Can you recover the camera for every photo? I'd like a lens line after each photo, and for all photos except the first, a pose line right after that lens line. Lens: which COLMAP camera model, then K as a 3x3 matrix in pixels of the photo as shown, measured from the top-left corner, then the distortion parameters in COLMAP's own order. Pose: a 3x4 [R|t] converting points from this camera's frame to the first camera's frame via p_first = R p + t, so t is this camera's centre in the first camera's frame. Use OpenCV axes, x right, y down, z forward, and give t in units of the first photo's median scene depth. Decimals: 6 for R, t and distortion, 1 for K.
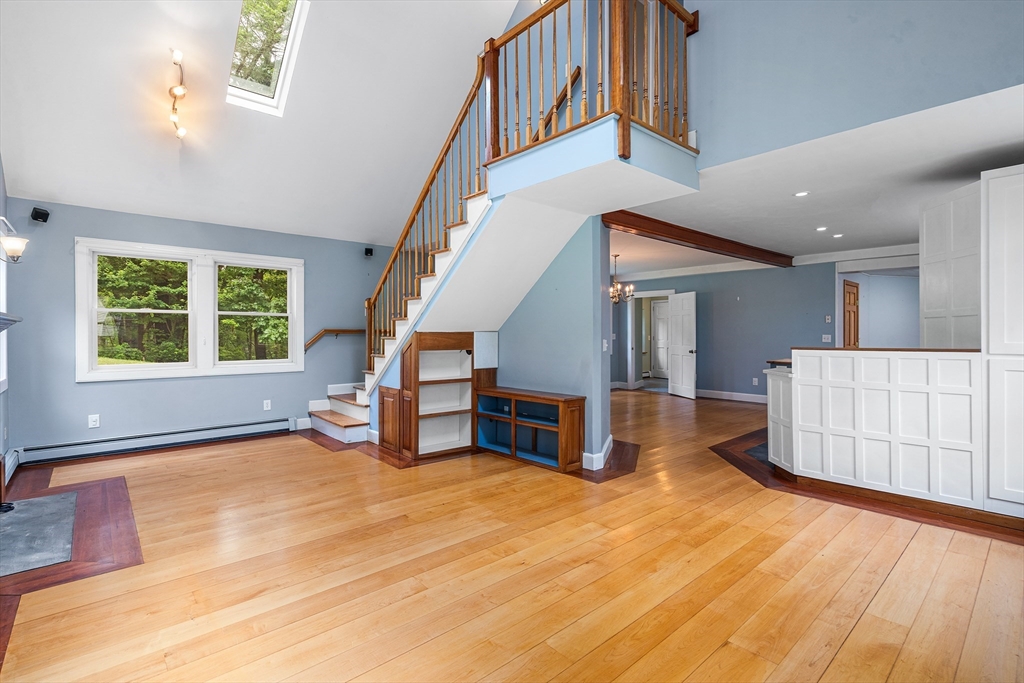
lens RADIAL K [[472.6, 0, 511.8], [0, 472.6, 335.9], [0, 0, 1]] dist [-0.009356, 0.002188]
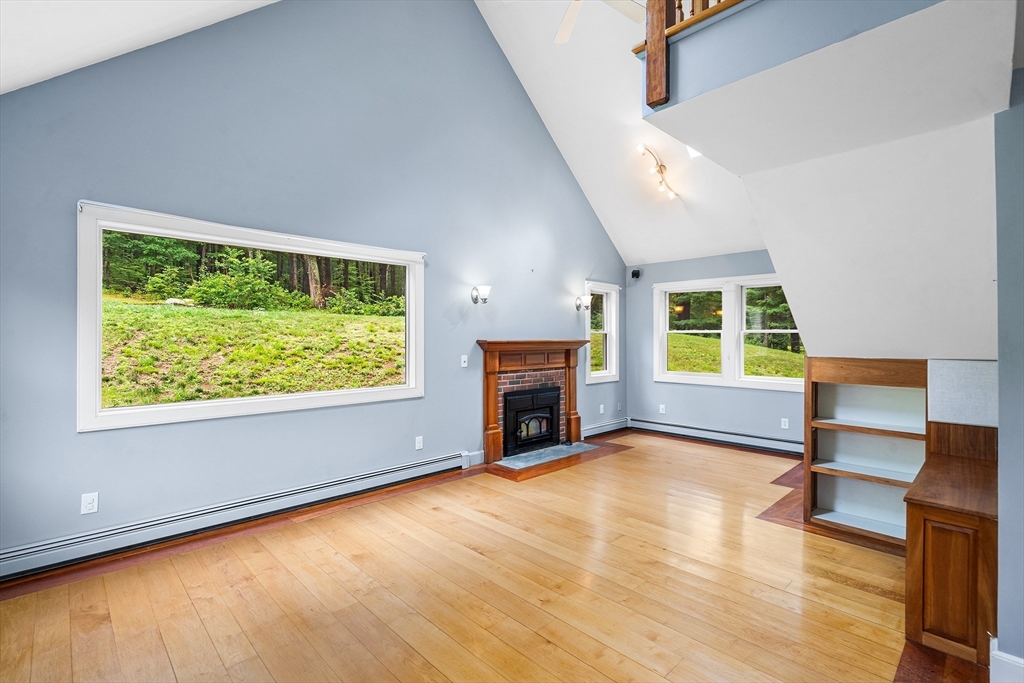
lens RADIAL K [[472.6, 0, 516.5], [0, 472.6, 338.4], [0, 0, 1]] dist [-0.009356, 0.002188]
pose [[0.051617, 0.000911, -0.998667, 0.512938], [-0.008500, 0.999964, 0.000473, -0.032795], [0.998631, 0.008464, 0.051623, 0.456940]]
